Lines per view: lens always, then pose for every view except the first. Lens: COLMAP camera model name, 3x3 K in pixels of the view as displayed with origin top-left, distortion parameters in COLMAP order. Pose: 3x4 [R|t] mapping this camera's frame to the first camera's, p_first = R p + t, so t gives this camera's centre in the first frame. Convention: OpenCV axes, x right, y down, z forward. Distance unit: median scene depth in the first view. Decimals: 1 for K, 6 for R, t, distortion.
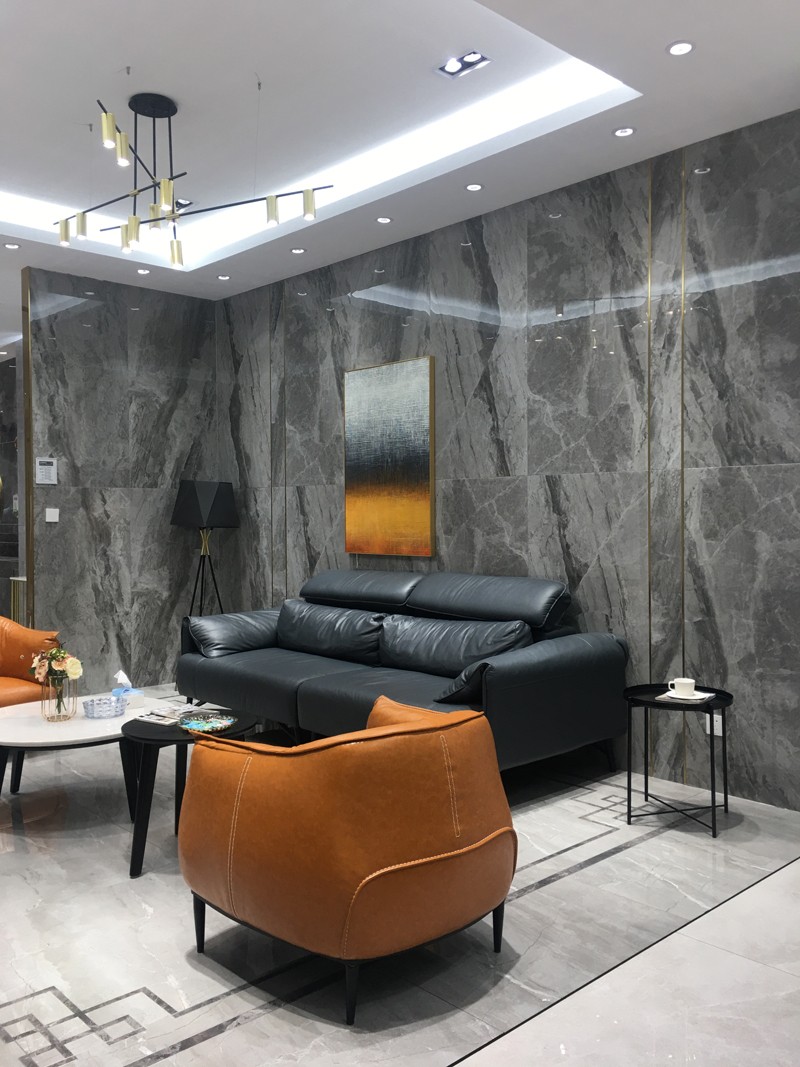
lens RADIAL K [[907.3, 0, 402.7], [0, 907.3, 530.5], [0, 0, 1]] dist [0.016113, -0.022197]
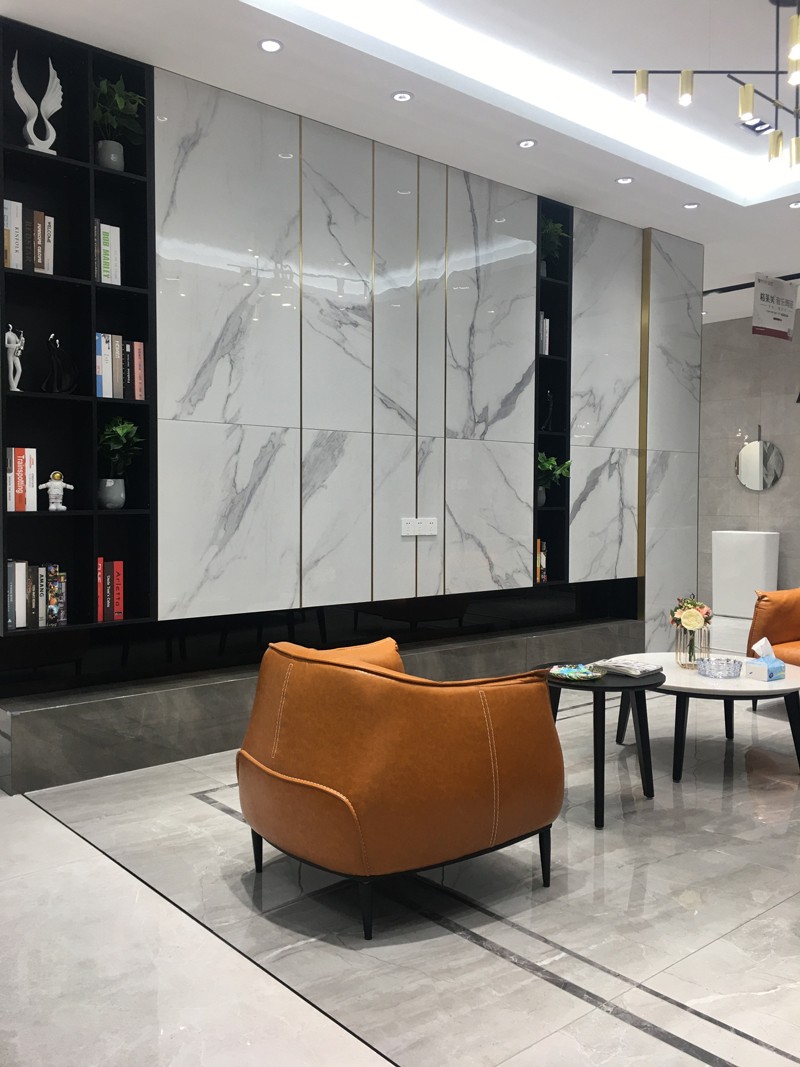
lens RADIAL K [[907.3, 0, 402.0], [0, 907.3, 531.1], [0, 0, 1]] dist [0.016113, -0.022197]
pose [[-0.037445, 0.041118, -0.998452, 0.932287], [-0.023879, 0.998831, 0.042029, 0.024538], [0.999013, 0.025416, -0.036419, 1.008408]]
